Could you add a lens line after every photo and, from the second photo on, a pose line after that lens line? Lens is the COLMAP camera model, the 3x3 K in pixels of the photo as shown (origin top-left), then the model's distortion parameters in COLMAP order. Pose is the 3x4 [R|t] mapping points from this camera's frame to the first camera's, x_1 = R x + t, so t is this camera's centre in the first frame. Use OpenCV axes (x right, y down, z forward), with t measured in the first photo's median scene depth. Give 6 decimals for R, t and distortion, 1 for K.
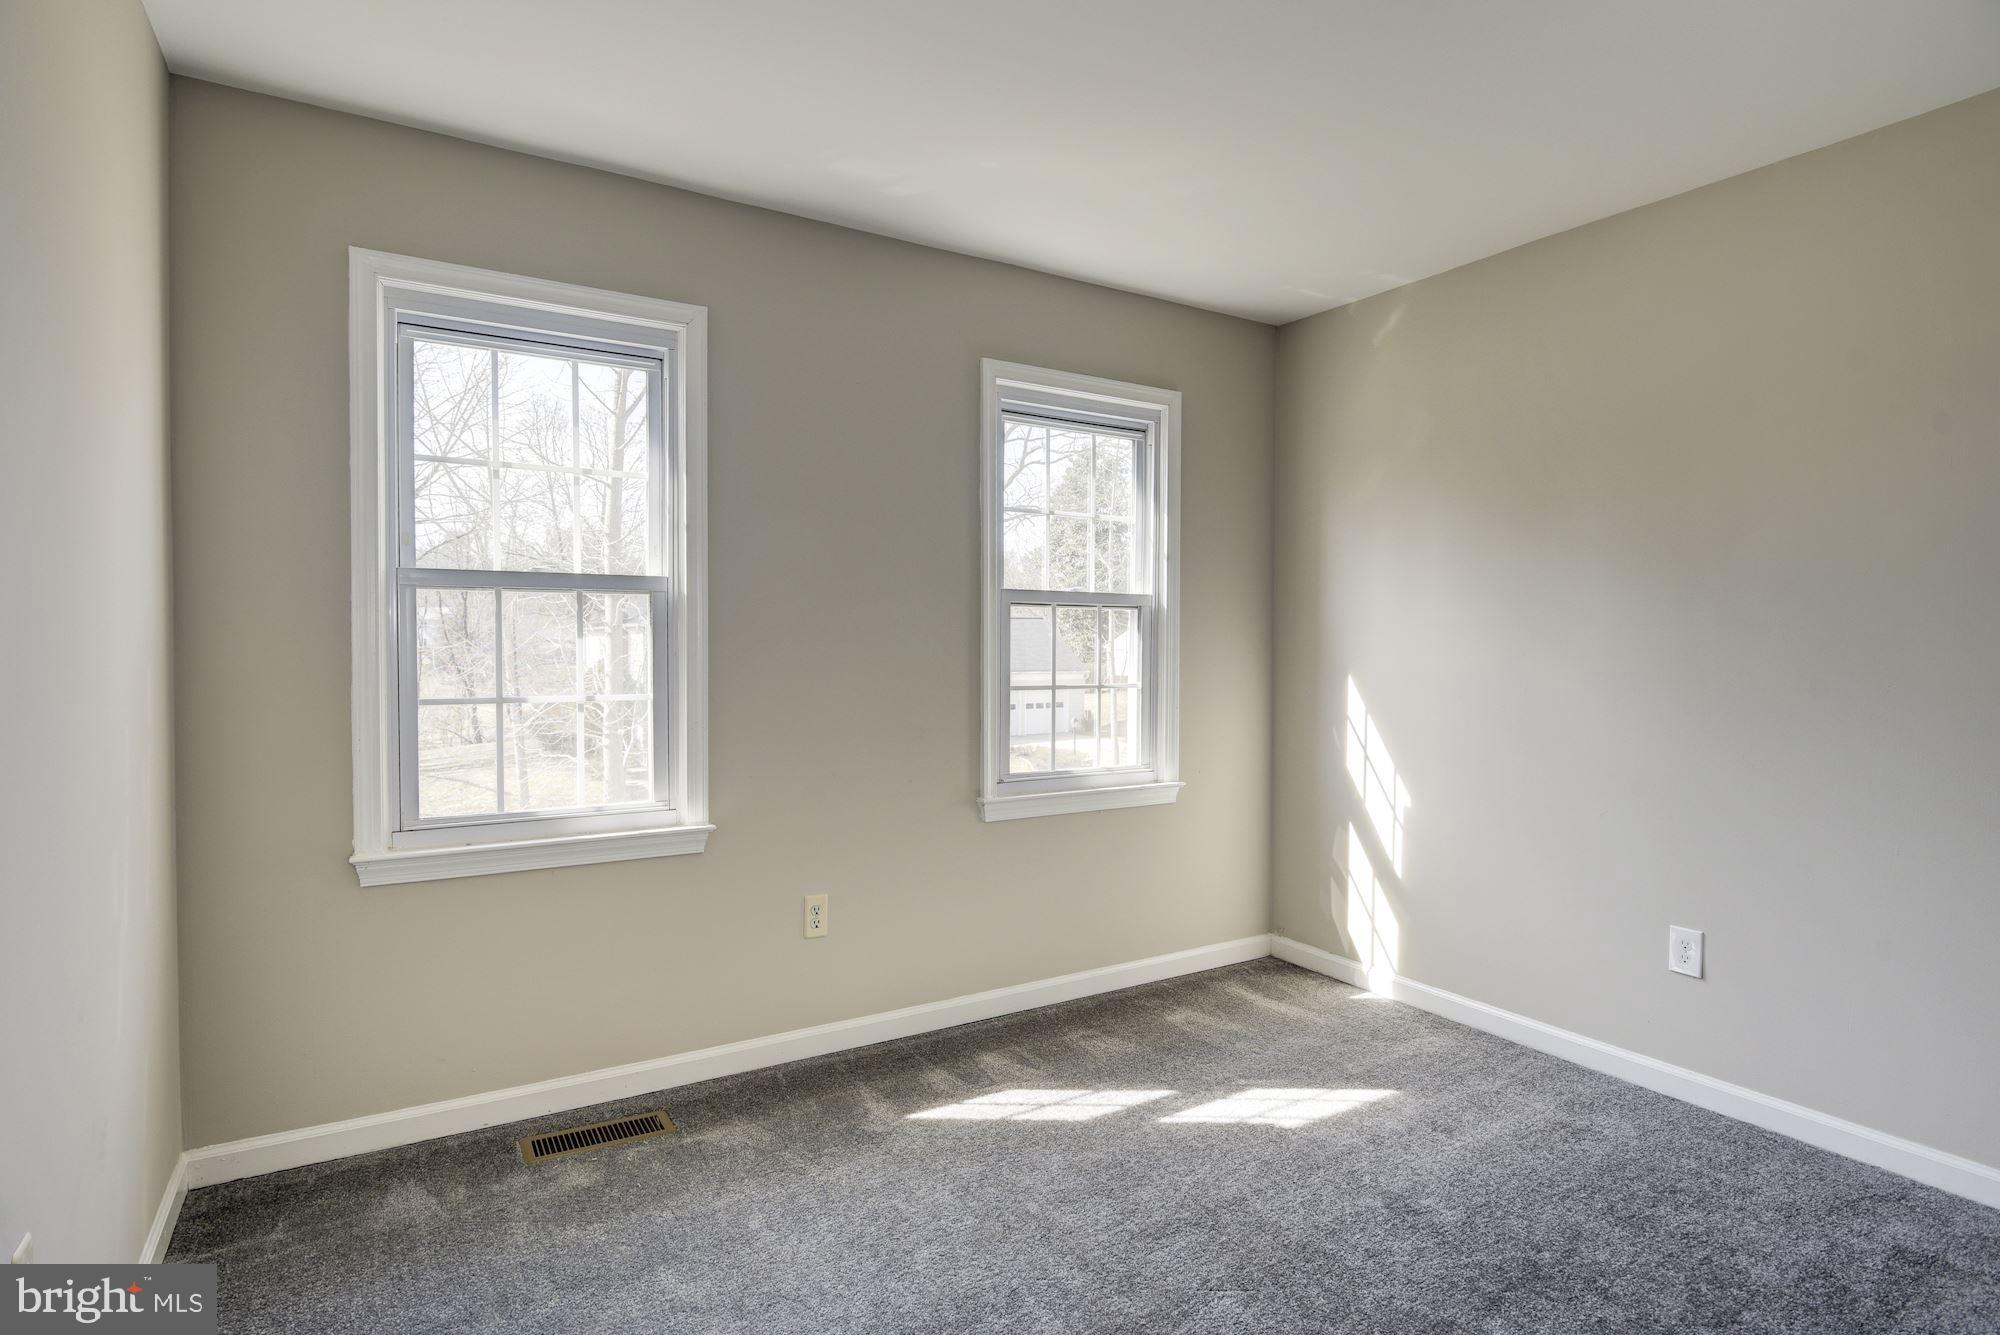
lens RADIAL K [[1032.0, 0, 1000.0], [0, 1032.0, 667.5], [0, 0, 1]] dist [-0.001031, 0.000176]
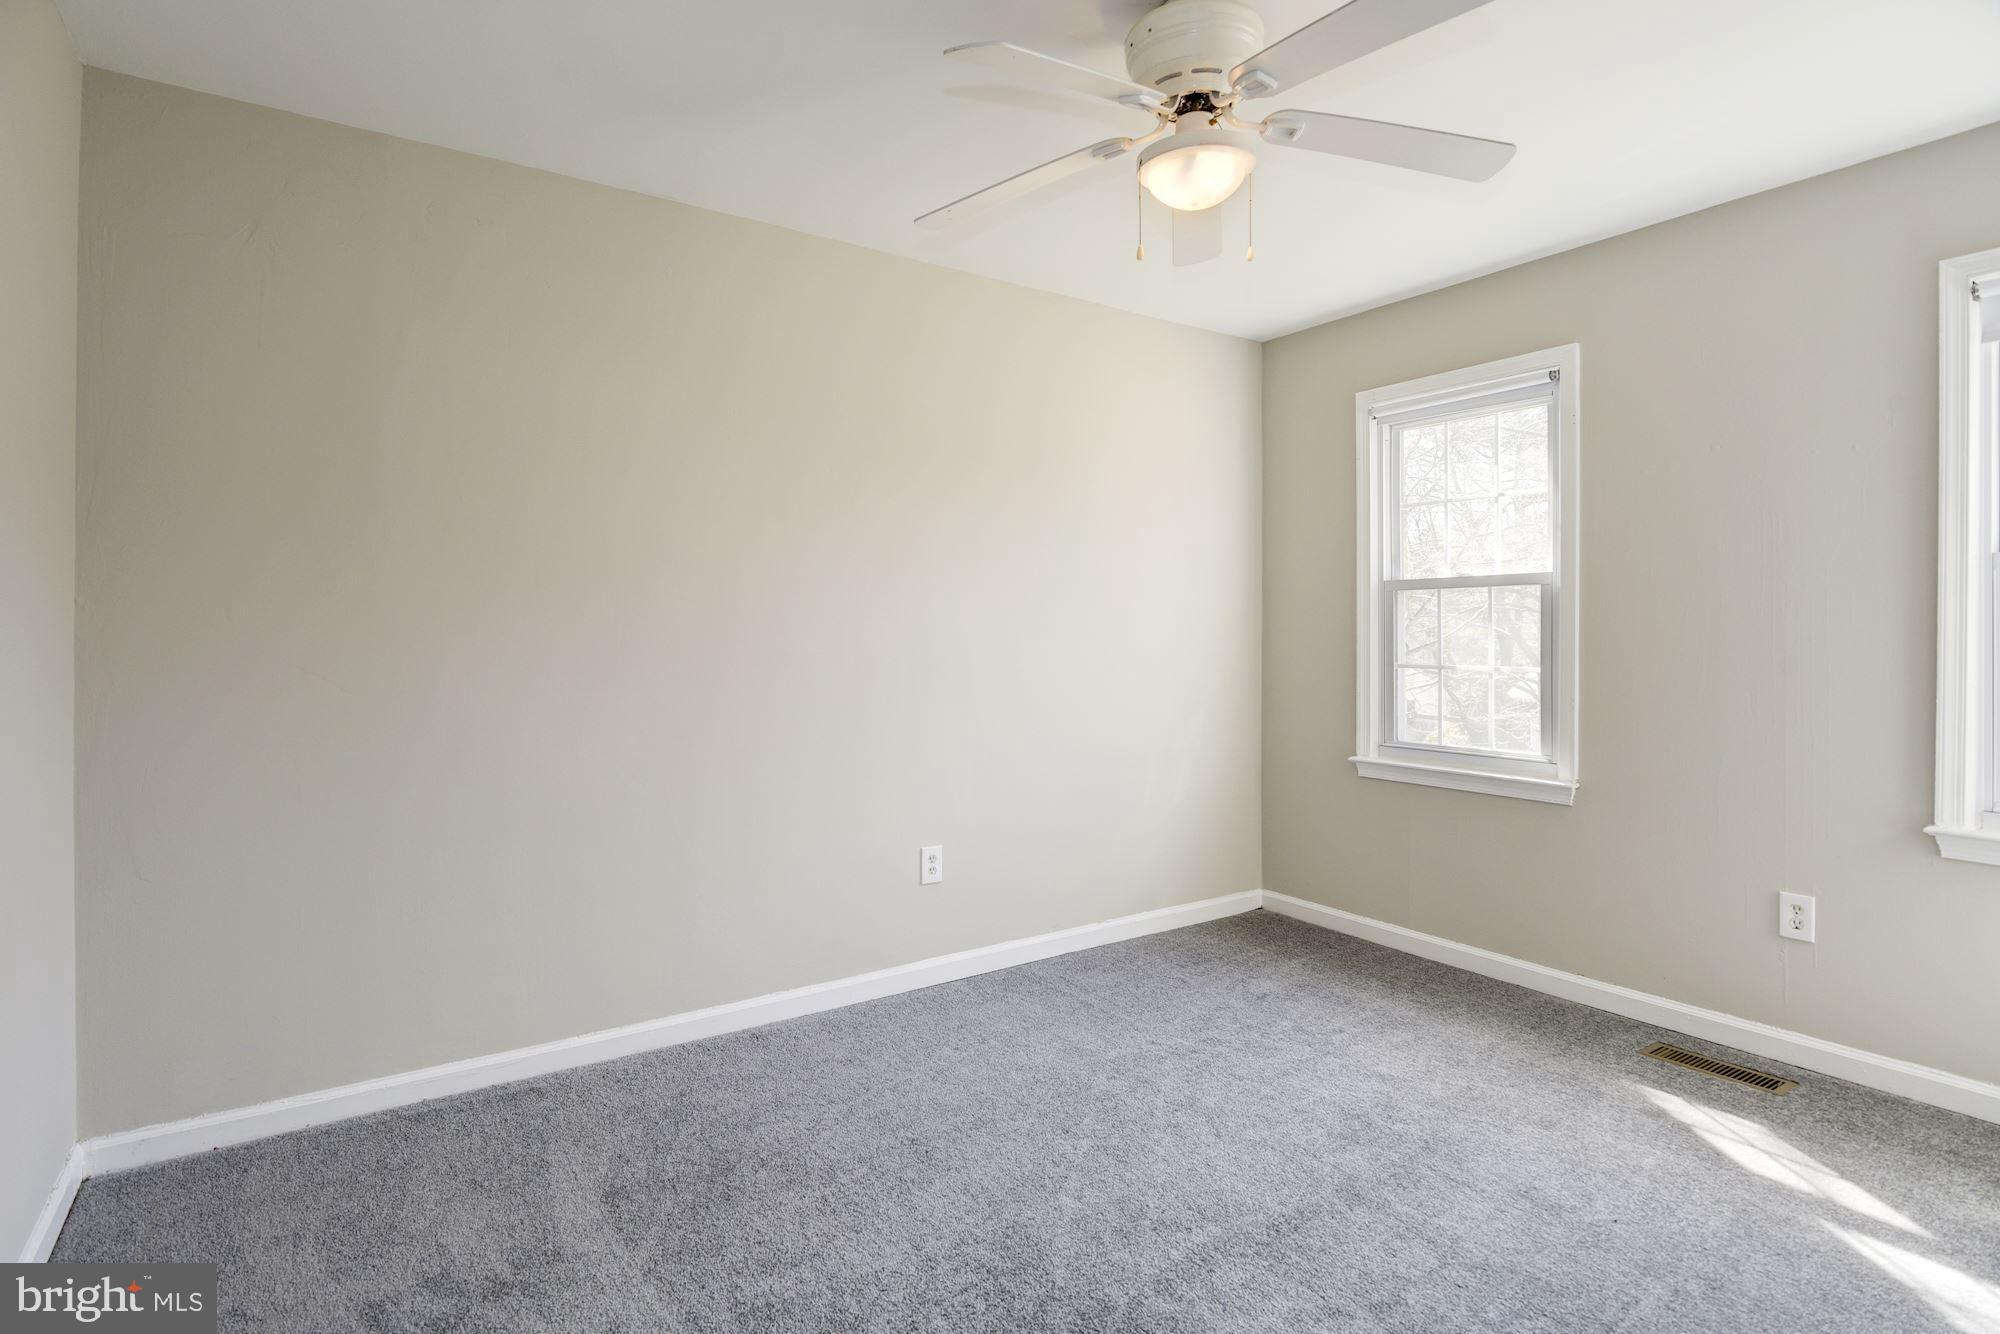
lens RADIAL K [[1032.0, 0, 1000.0], [0, 1032.0, 667.0], [0, 0, 1]] dist [-0.001031, 0.000176]
pose [[0.040938, 0.043800, -0.998201, 0.912394], [0.005180, 0.999016, 0.044049, -0.034294], [0.999148, -0.006974, 0.040671, 0.325160]]
